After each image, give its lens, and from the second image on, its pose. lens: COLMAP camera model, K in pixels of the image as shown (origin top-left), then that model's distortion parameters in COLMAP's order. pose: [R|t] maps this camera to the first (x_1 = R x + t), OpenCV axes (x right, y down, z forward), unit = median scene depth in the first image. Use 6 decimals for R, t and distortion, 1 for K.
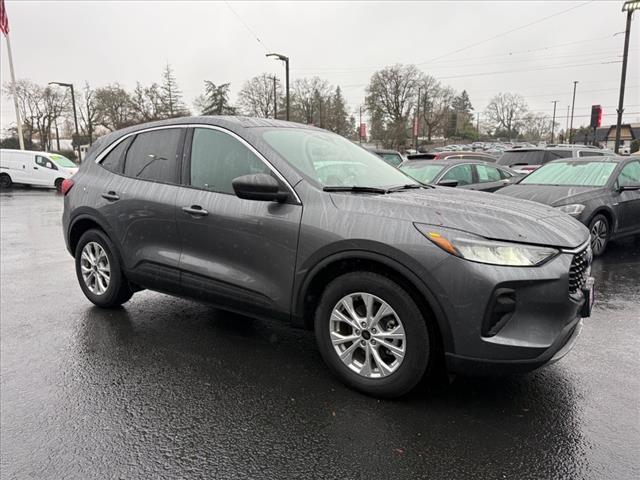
lens RADIAL K [[449.0, 0, 311.8], [0, 449.0, 240.2], [0, 0, 1]] dist [0.069016, -0.076255]
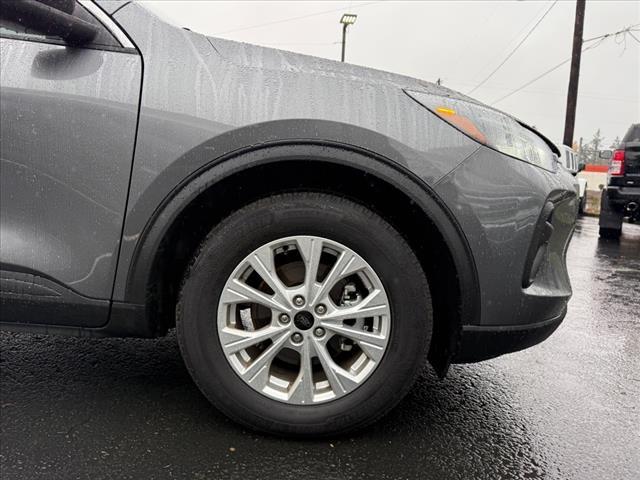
lens RADIAL K [[449.0, 0, 311.8], [0, 449.0, 240.2], [0, 0, 1]] dist [0.069016, -0.076255]
pose [[0.822766, -0.037215, 0.567161, -0.144290], [0.041268, 0.999132, 0.005693, 0.112387], [-0.566880, 0.018722, 0.823587, 0.551479]]
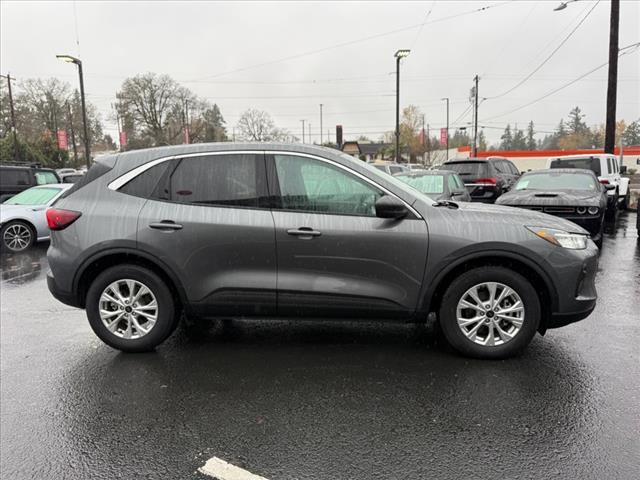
lens RADIAL K [[449.0, 0, 311.8], [0, 449.0, 240.2], [0, 0, 1]] dist [0.069016, -0.076255]
pose [[0.864107, -0.089074, 0.495363, -0.916958], [0.100322, 0.994947, 0.003906, -0.059043], [-0.493208, 0.046320, 0.868677, 0.090132]]
